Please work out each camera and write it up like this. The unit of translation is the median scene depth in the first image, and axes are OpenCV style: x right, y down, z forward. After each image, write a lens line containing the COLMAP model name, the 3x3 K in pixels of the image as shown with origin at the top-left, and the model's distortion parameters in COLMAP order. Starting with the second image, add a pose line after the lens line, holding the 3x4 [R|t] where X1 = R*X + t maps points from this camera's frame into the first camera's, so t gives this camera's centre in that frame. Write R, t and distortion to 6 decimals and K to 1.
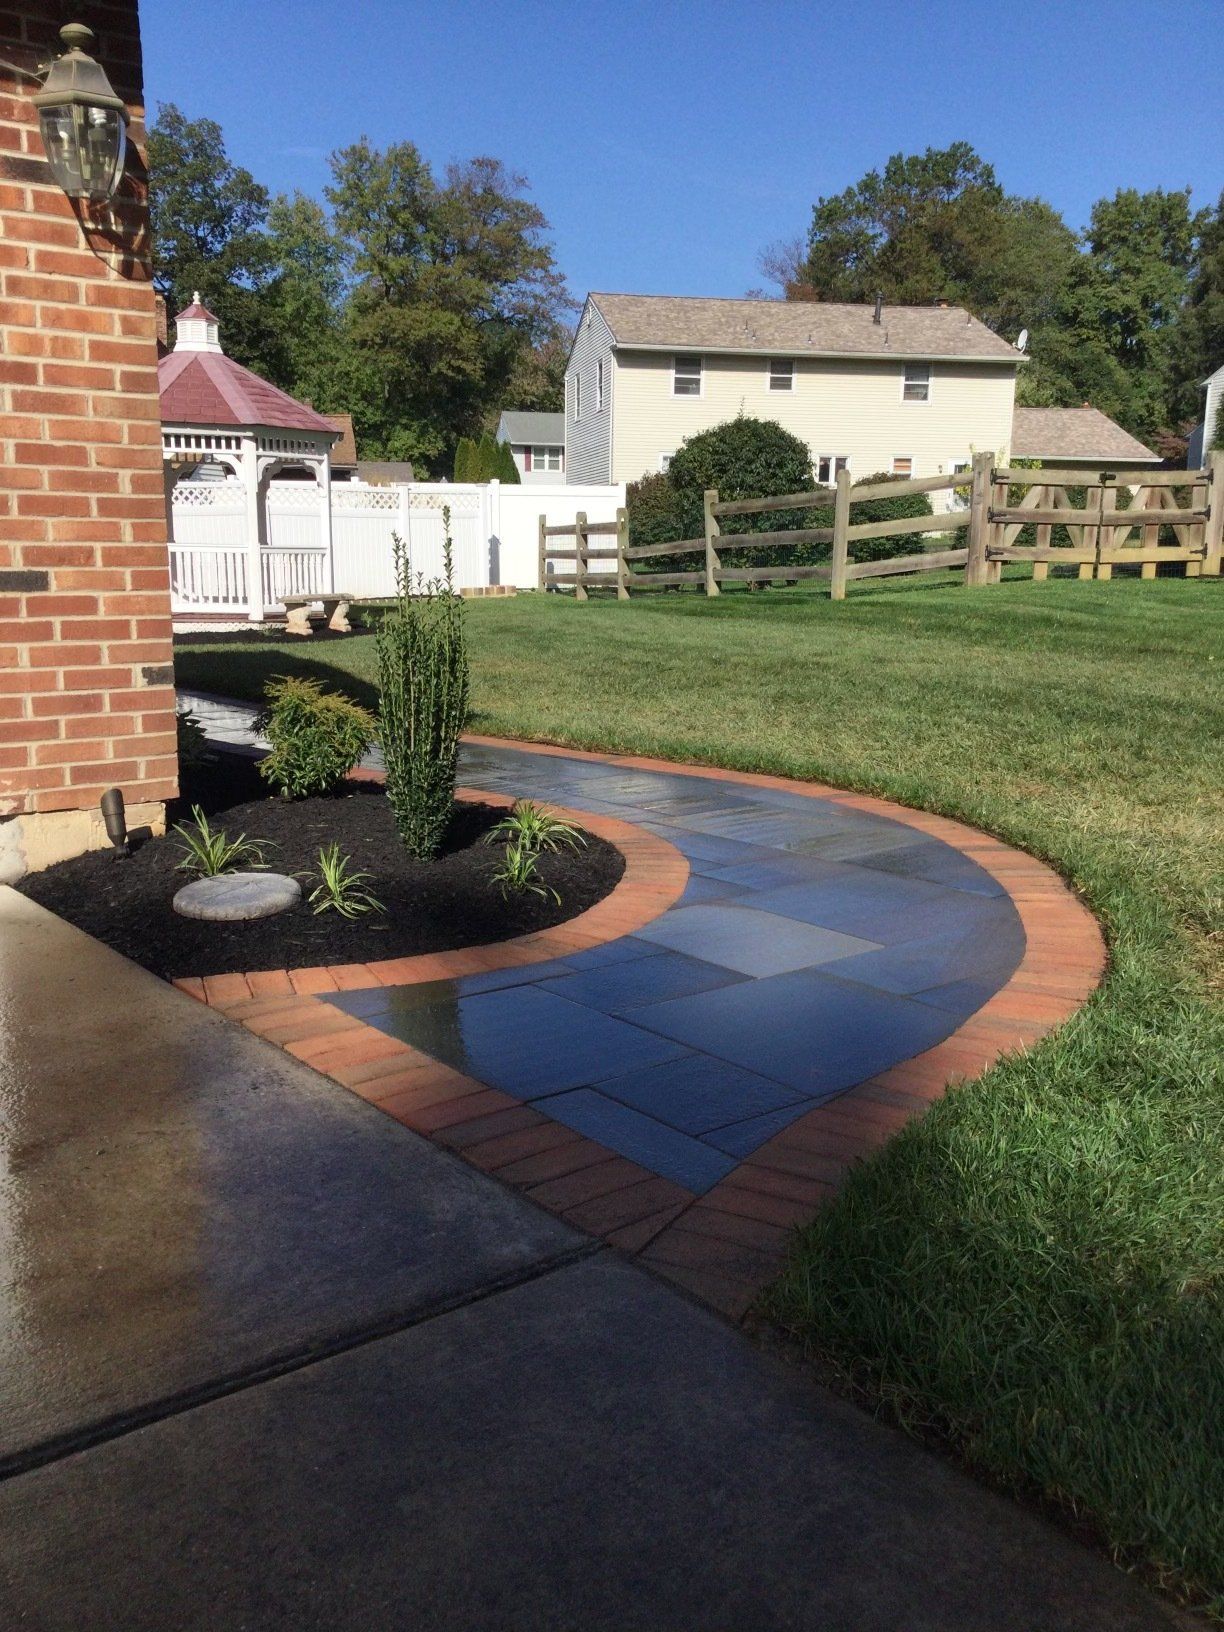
lens RADIAL K [[1489.9, 0, 621.3], [0, 1489.9, 823.6], [0, 0, 1]] dist [0.020075, 0.000000]
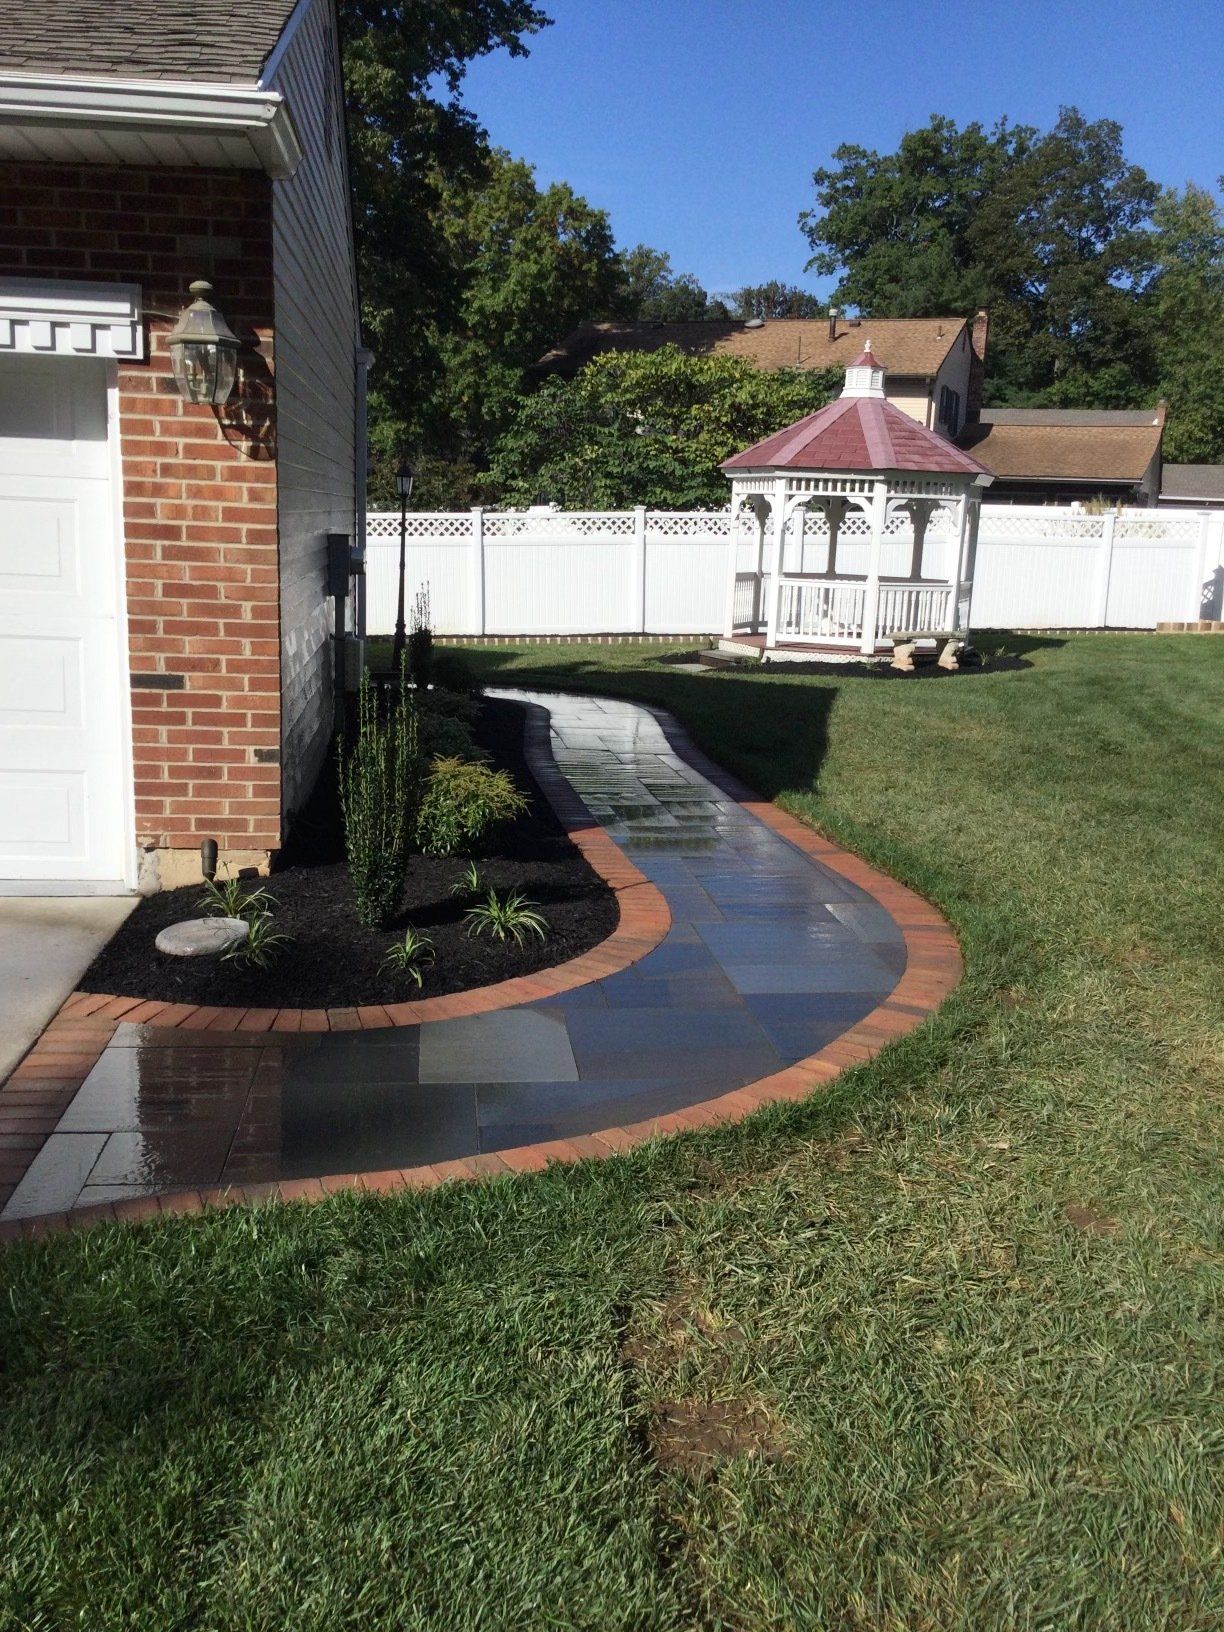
lens RADIAL K [[1481.2, 0, 656.5], [0, 1481.2, 839.7], [0, 0, 1]] dist [0.068552, -0.083412]
pose [[0.847274, 0.139291, -0.512567, 0.672331], [-0.130891, 0.989997, 0.052670, -0.142473], [0.514776, 0.022465, 0.857031, 0.057648]]
